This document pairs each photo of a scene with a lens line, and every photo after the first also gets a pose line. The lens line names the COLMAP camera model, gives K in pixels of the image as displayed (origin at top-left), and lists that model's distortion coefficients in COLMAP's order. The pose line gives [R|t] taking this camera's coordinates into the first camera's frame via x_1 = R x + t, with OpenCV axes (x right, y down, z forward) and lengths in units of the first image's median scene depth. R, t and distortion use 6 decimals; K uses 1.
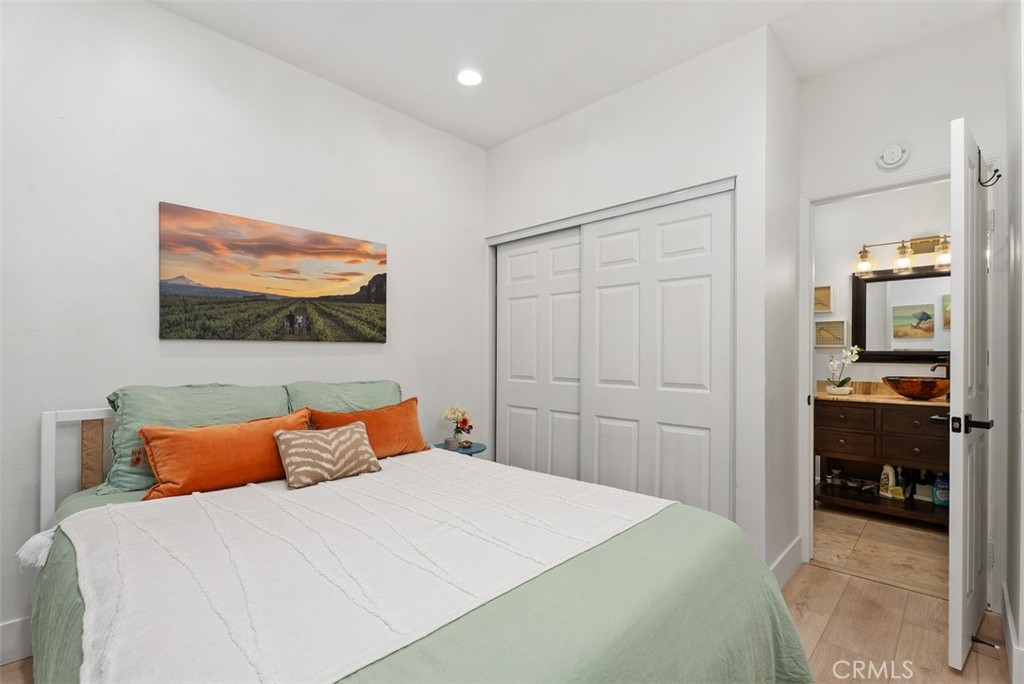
lens RADIAL K [[456.8, 0, 514.5], [0, 456.8, 352.6], [0, 0, 1]] dist [0.003328, 0.000972]
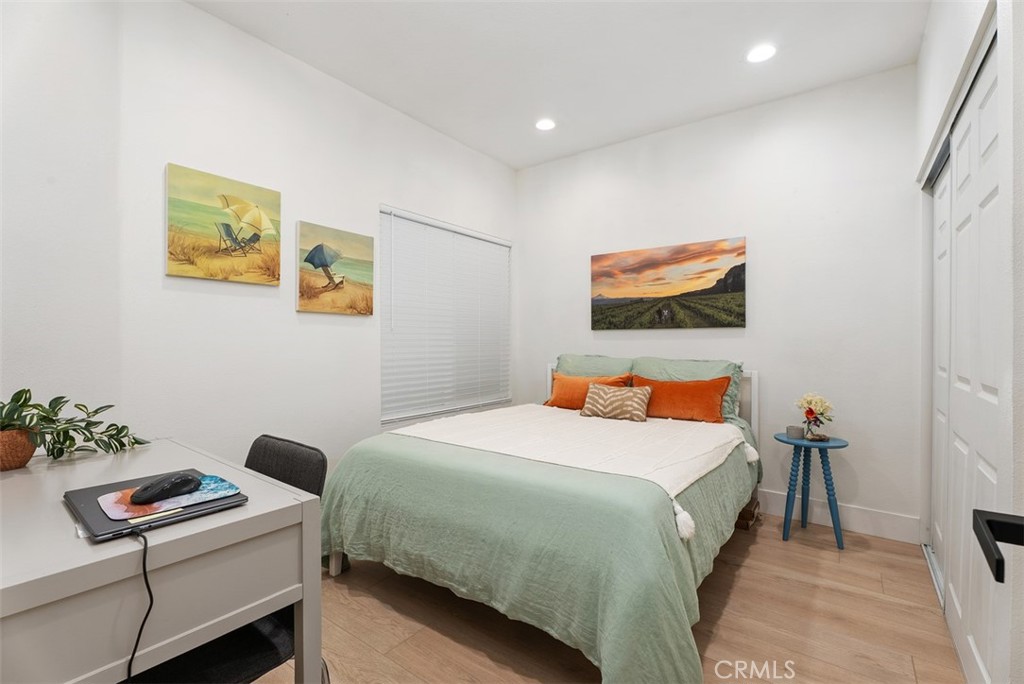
lens RADIAL K [[456.8, 0, 514.5], [0, 456.8, 340.0], [0, 0, 1]] dist [0.003328, 0.000972]
pose [[0.149168, -0.001118, -0.988811, 0.835440], [0.004859, 0.999988, -0.000397, 0.008416], [0.988800, -0.004746, 0.149172, 0.347358]]
